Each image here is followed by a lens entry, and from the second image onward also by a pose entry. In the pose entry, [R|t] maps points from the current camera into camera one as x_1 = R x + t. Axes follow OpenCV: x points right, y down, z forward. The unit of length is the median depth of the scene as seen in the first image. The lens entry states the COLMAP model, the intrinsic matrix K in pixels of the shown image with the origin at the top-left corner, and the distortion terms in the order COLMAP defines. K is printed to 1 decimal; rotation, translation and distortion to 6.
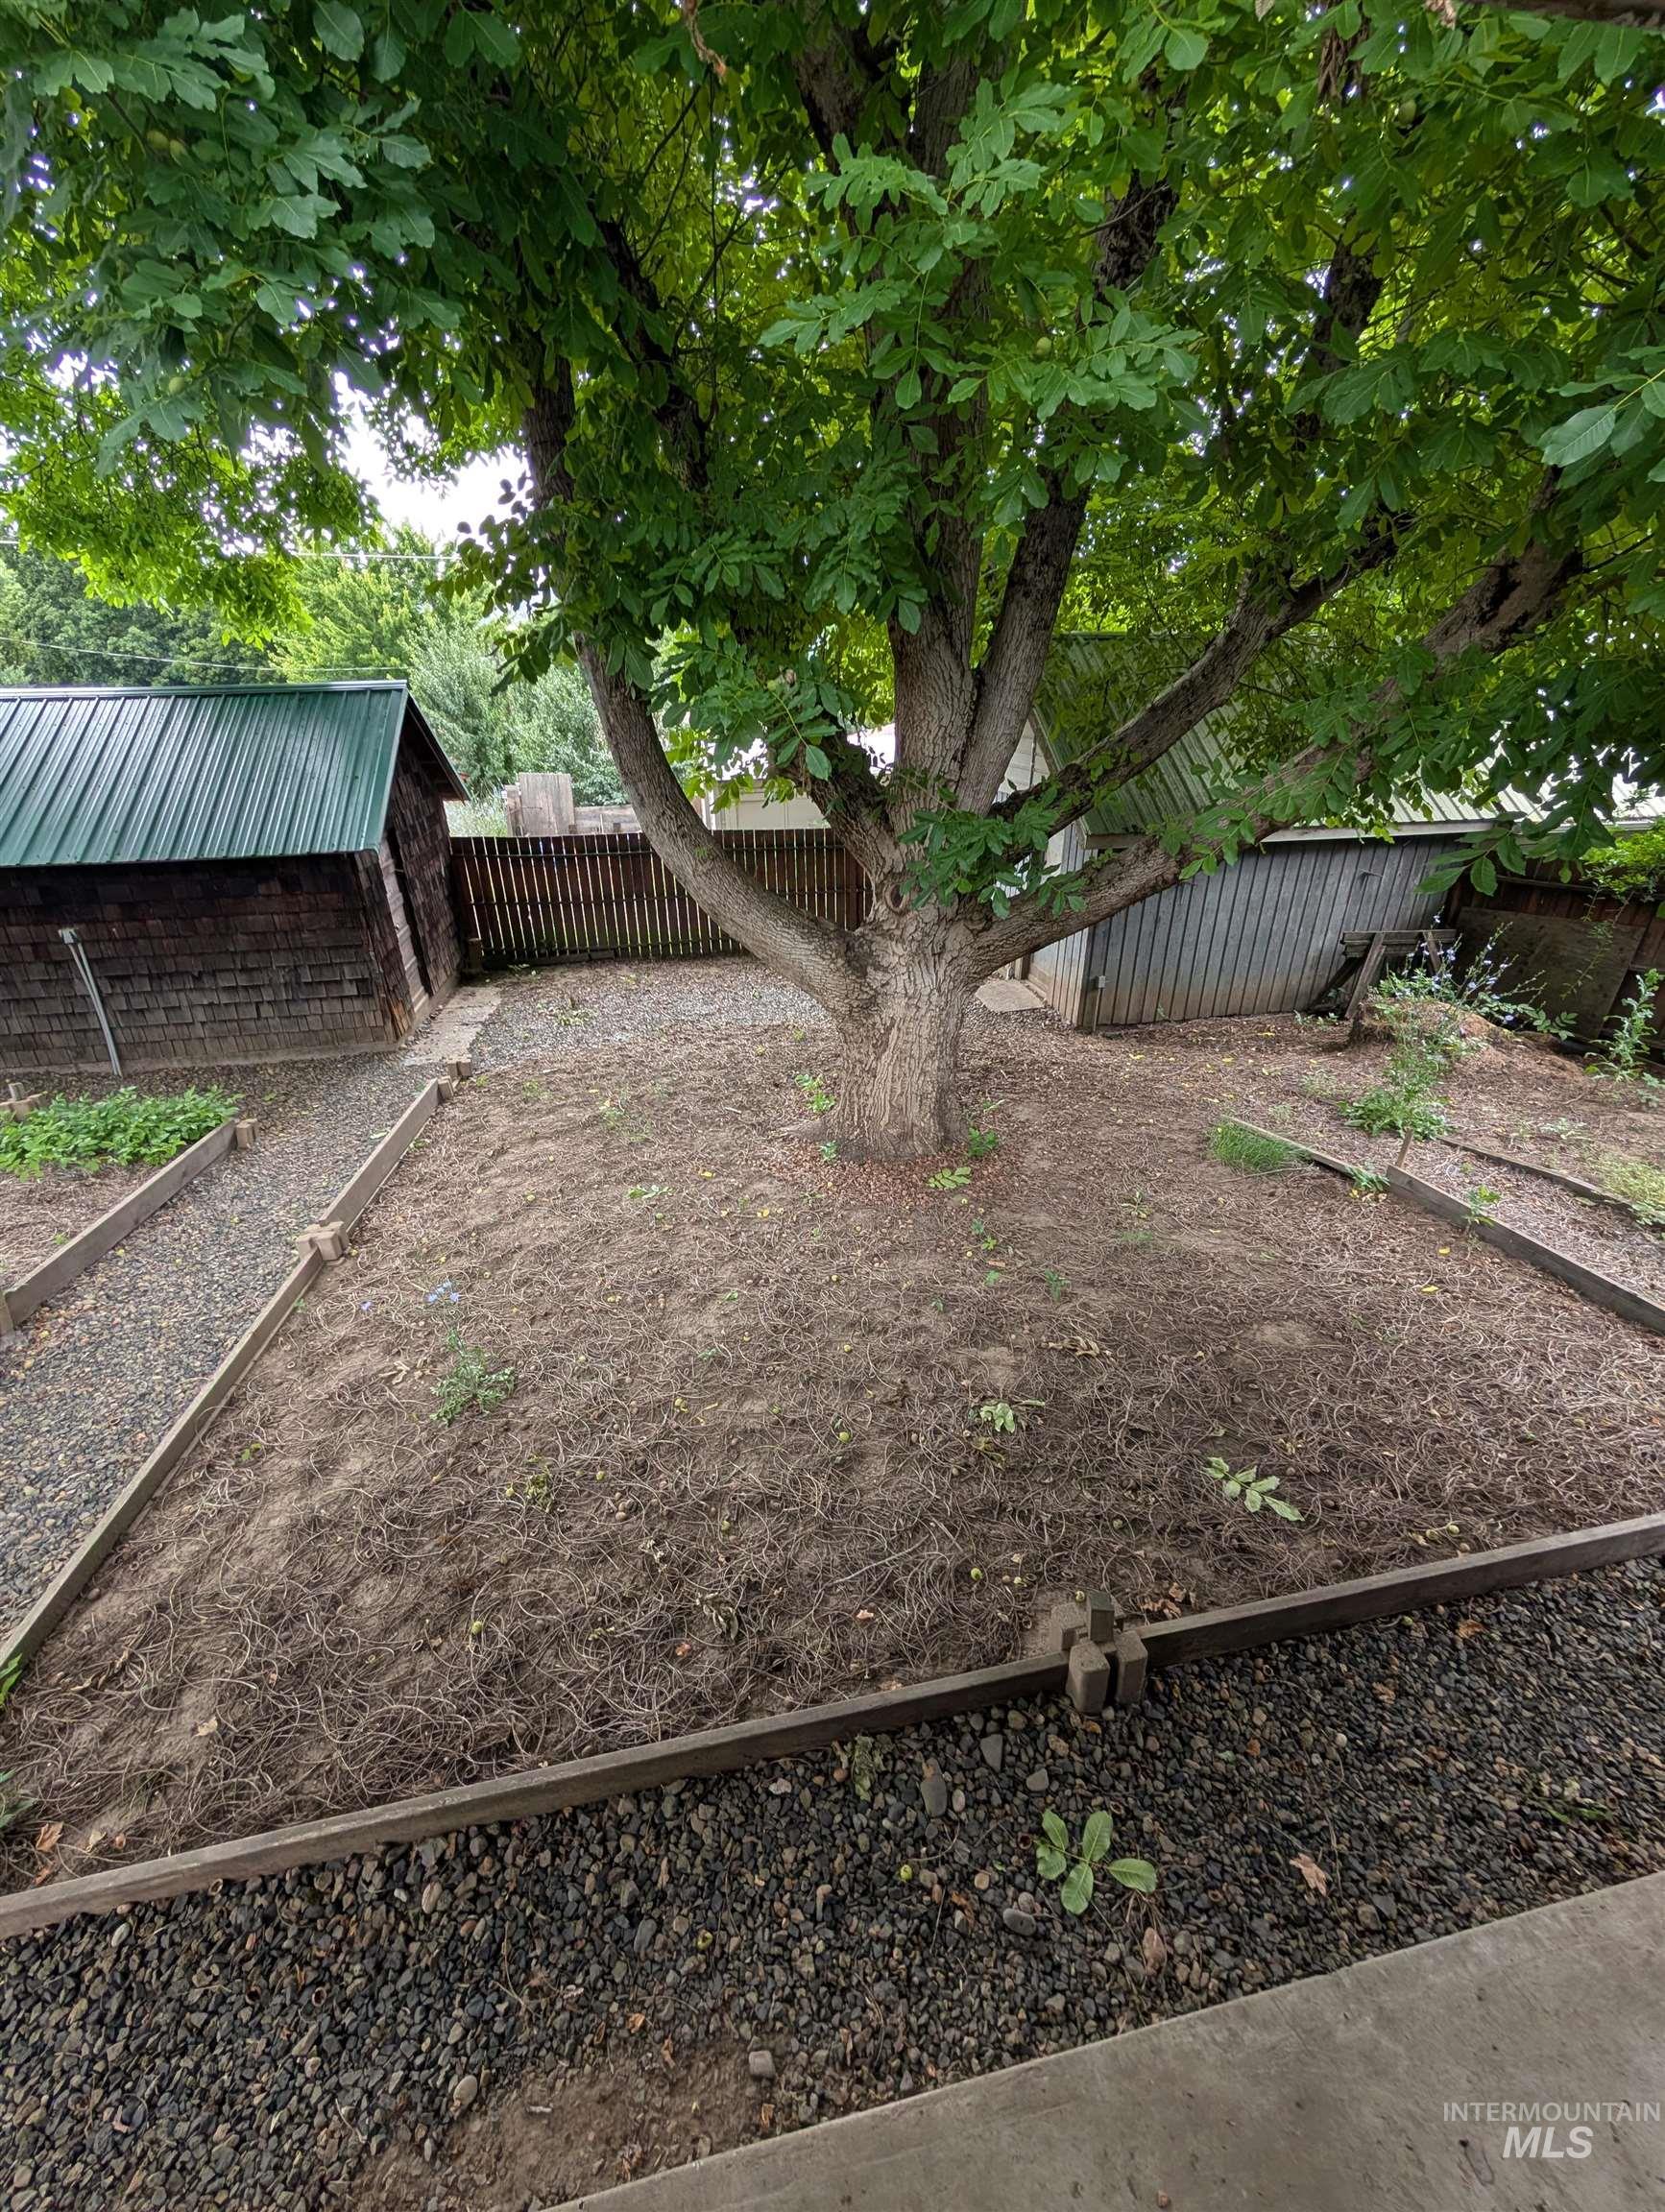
lens RADIAL K [[838.0, 0, 824.6], [0, 838.0, 1103.8], [0, 0, 1]] dist [-0.001280, 0.000279]
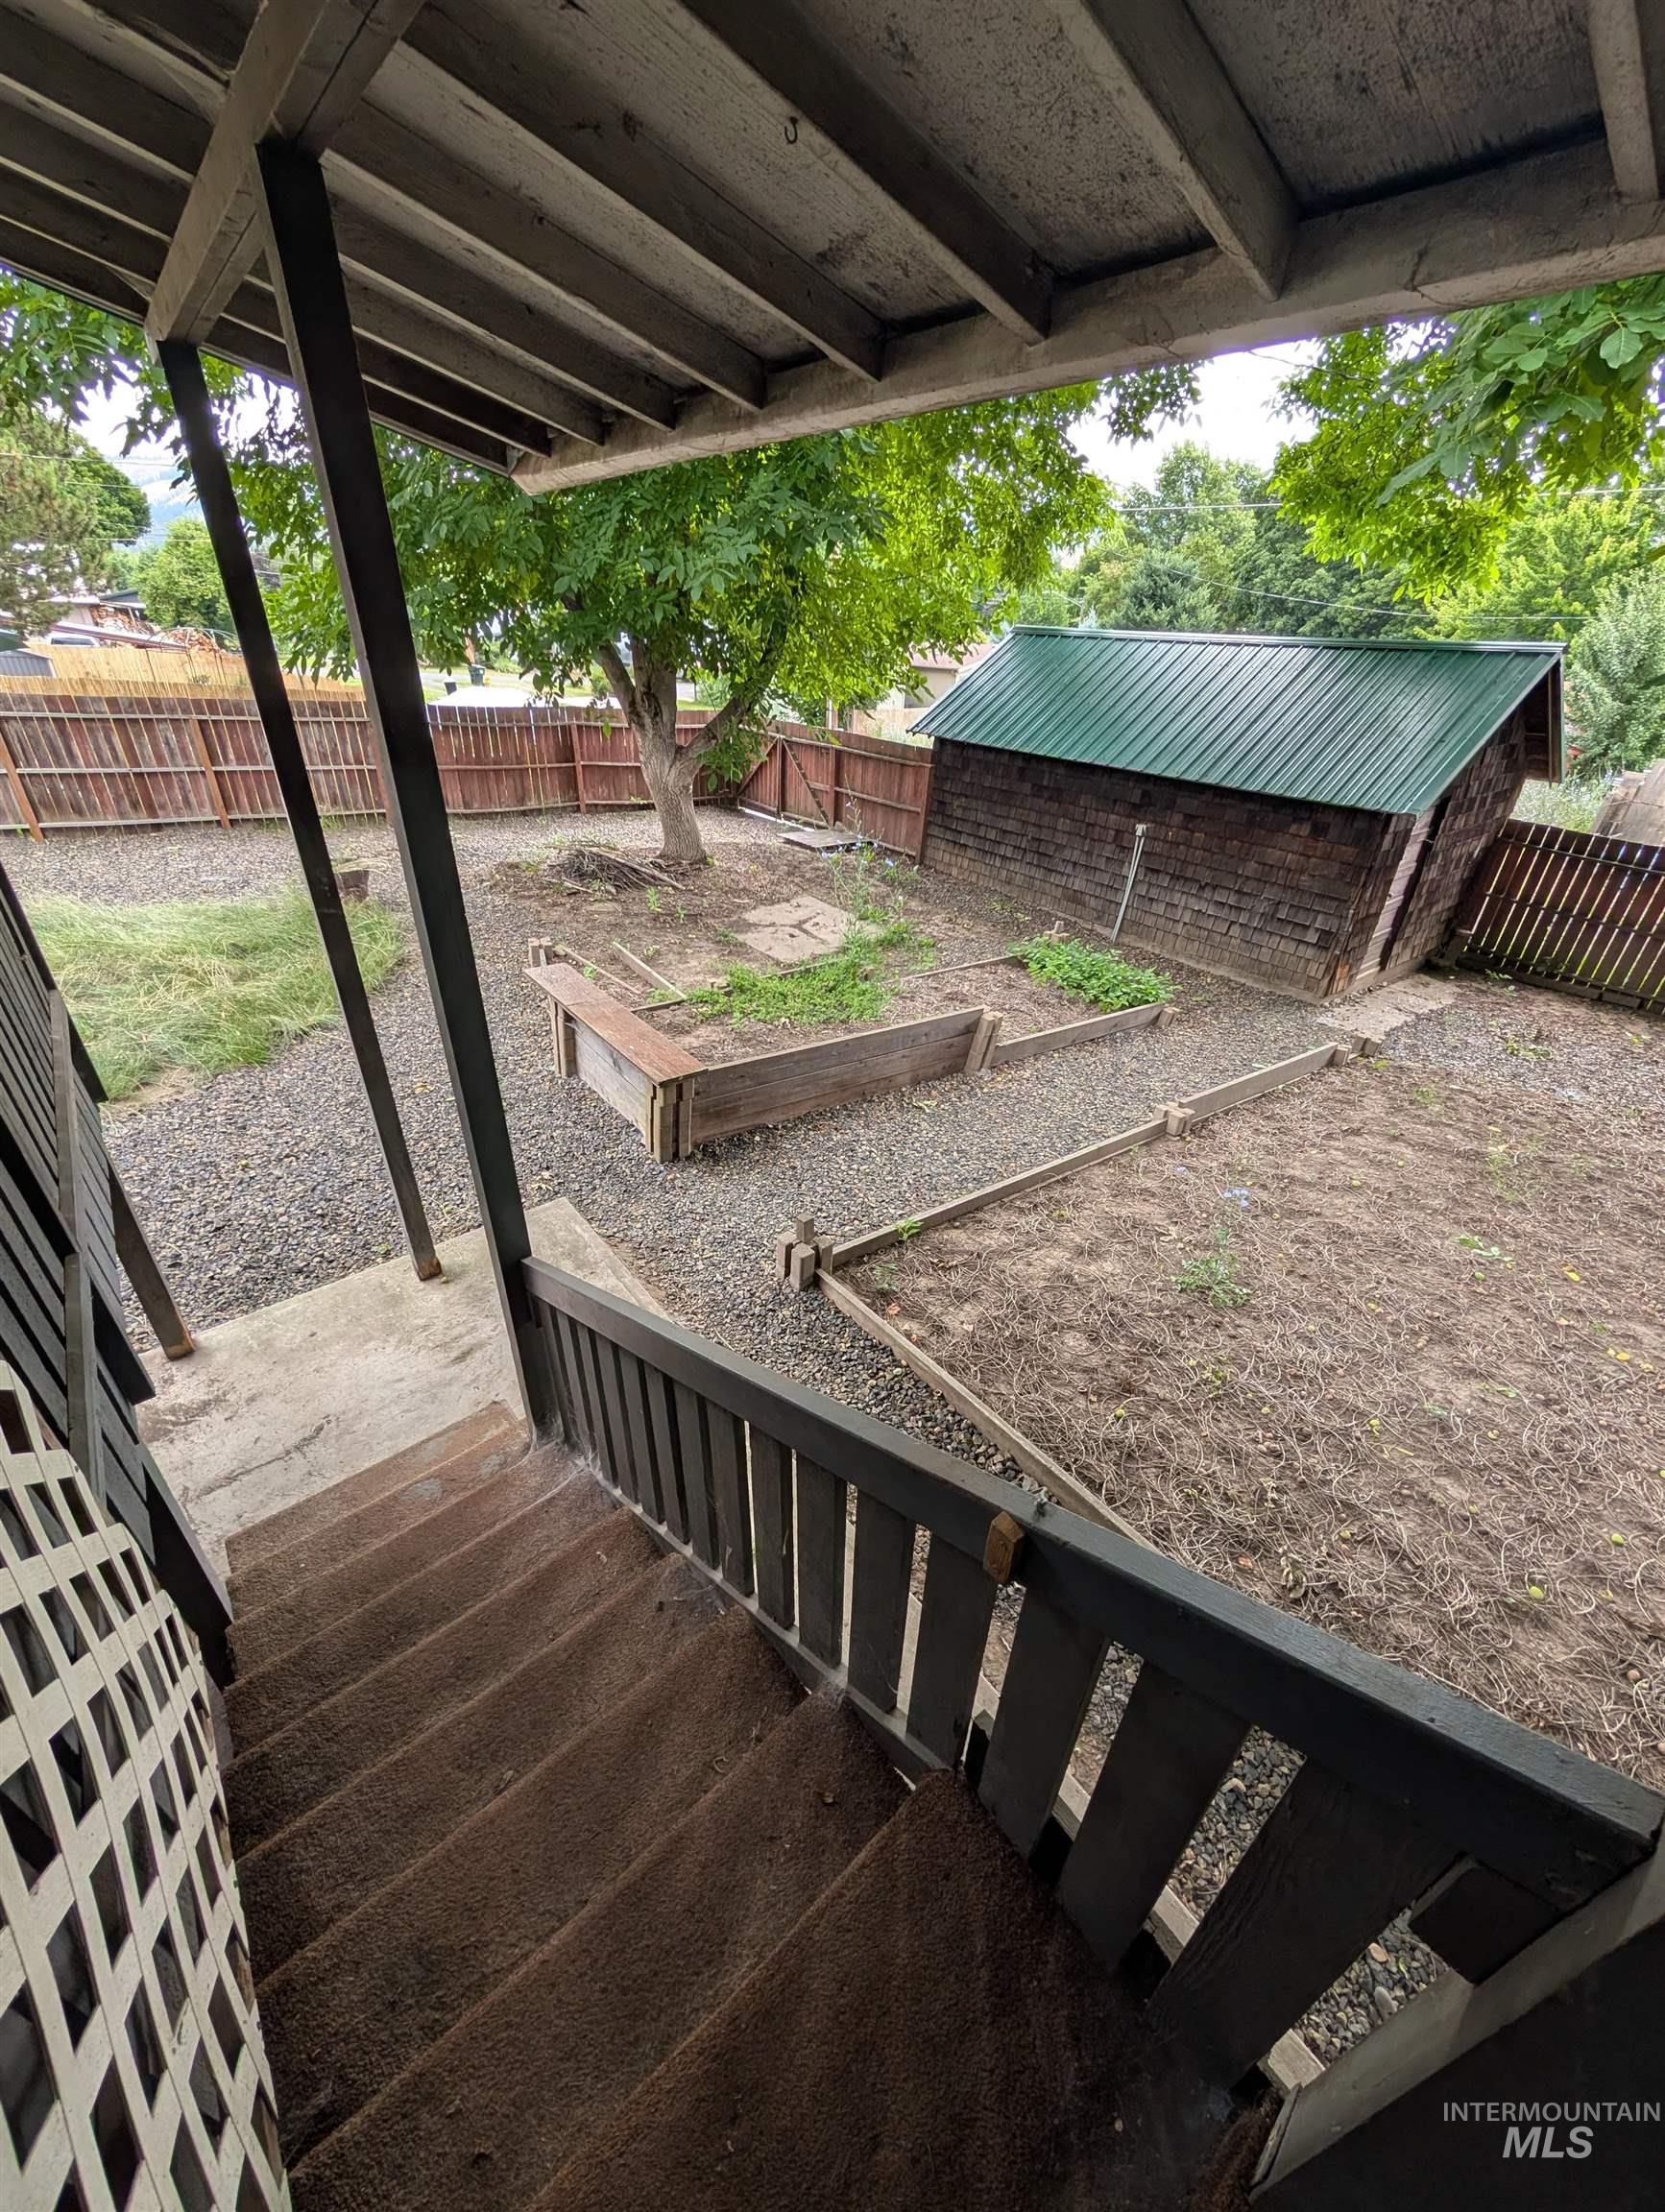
lens RADIAL K [[838.0, 0, 824.6], [0, 838.0, 1103.8], [0, 0, 1]] dist [-0.001280, 0.000279]
pose [[0.466804, 0.466826, -0.751111, 0.053693], [-0.423916, 0.863507, 0.273225, 0.023463], [0.776137, 0.190865, 0.600983, -0.100008]]
